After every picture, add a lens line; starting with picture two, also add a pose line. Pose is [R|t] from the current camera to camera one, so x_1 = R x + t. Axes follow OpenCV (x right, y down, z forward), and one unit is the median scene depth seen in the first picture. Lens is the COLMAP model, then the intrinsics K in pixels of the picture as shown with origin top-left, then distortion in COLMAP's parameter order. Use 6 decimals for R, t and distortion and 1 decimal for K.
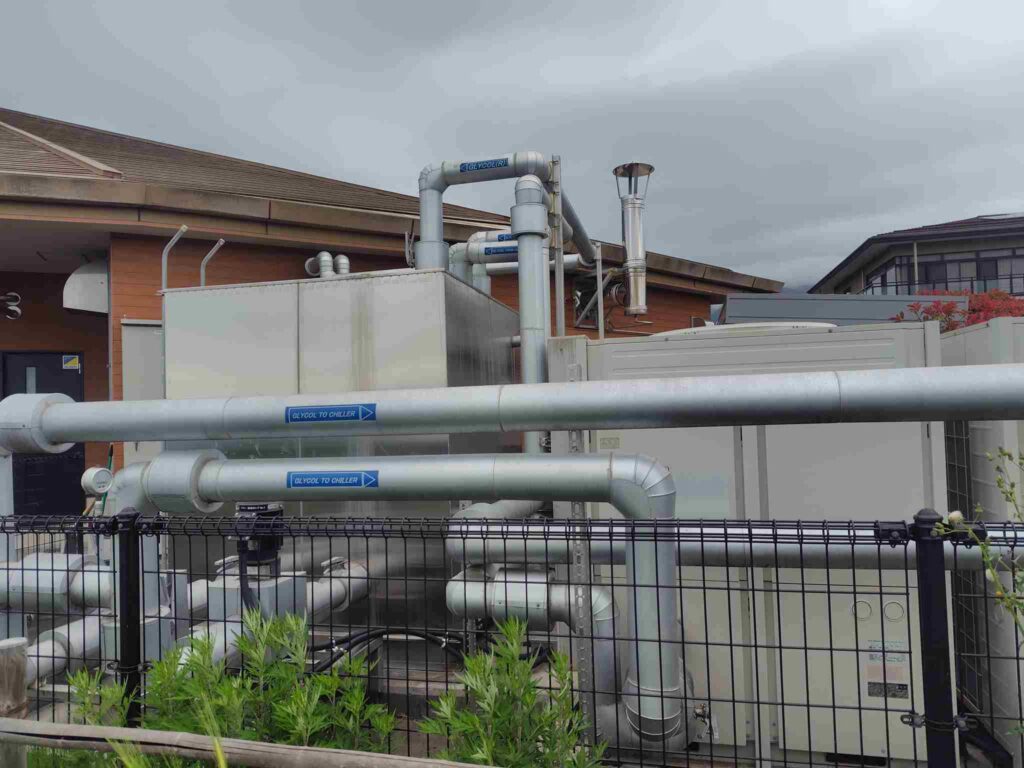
lens RADIAL K [[689.2, 0, 512.0], [0, 689.2, 384.0], [0, 0, 1]] dist [0.000716, 0.000827]
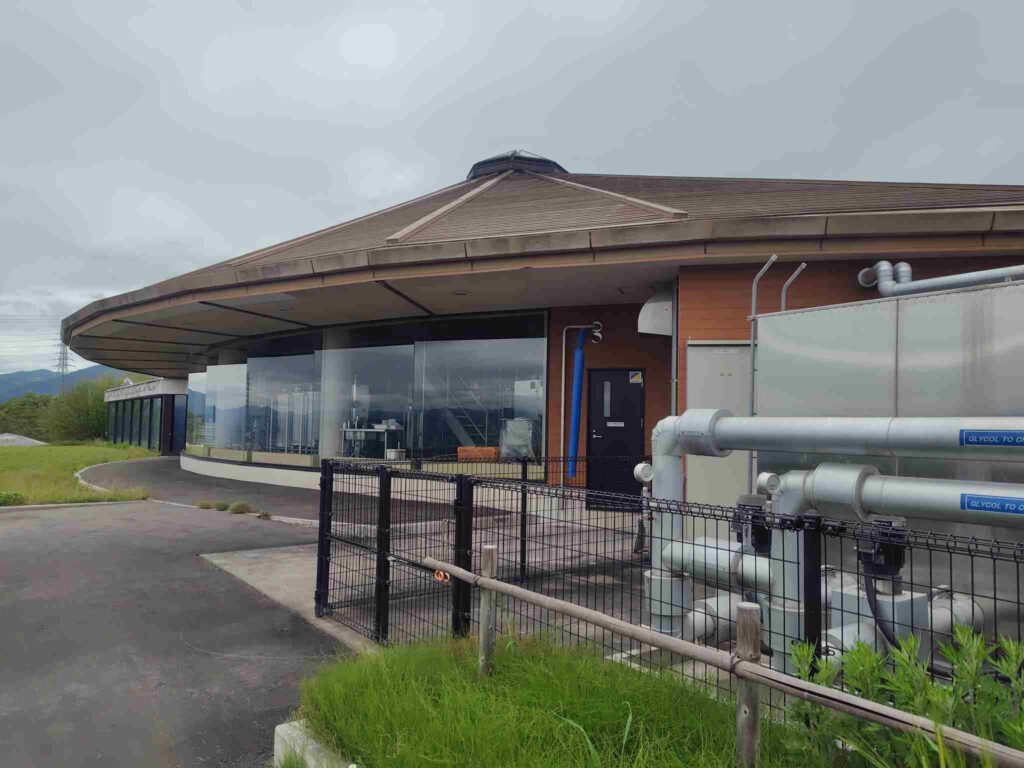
lens RADIAL K [[687.6, 0, 512.1], [0, 687.6, 390.3], [0, 0, 1]] dist [0.033443, -0.001191]
pose [[0.773611, 0.008307, -0.633607, -0.127707], [-0.012795, 0.999915, -0.002513, -0.009112], [0.633532, 0.010051, 0.773651, -0.145768]]
